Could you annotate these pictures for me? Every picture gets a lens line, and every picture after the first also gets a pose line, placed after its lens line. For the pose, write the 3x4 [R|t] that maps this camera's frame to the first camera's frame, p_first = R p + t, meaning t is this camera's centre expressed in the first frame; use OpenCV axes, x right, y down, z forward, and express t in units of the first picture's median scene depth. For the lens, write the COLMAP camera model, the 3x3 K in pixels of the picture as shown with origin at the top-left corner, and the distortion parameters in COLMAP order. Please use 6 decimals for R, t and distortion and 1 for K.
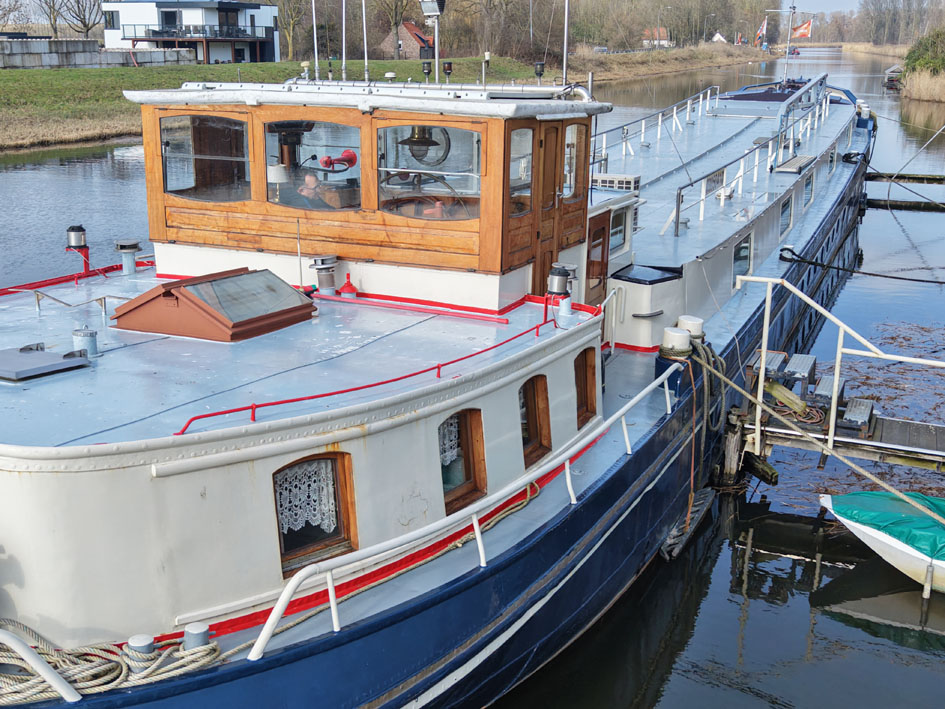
lens RADIAL K [[1114.1, 0, 472.5], [0, 1114.1, 354.5], [0, 0, 1]] dist [0.210279, -0.744550]
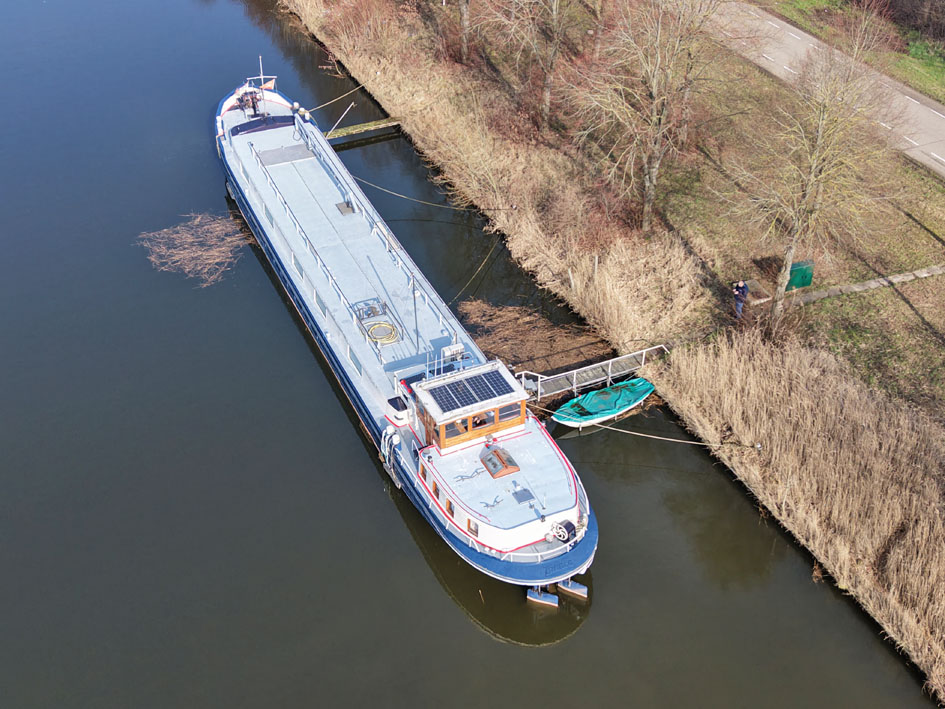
lens RADIAL K [[1114.1, 0, 472.5], [0, 1114.1, 354.5], [0, 0, 1]] dist [0.210279, -0.744550]
pose [[0.679326, -0.456723, 0.574386, -2.346124], [0.216917, 0.872717, 0.437393, -2.118032], [-0.701044, -0.172539, 0.691930, -1.767667]]
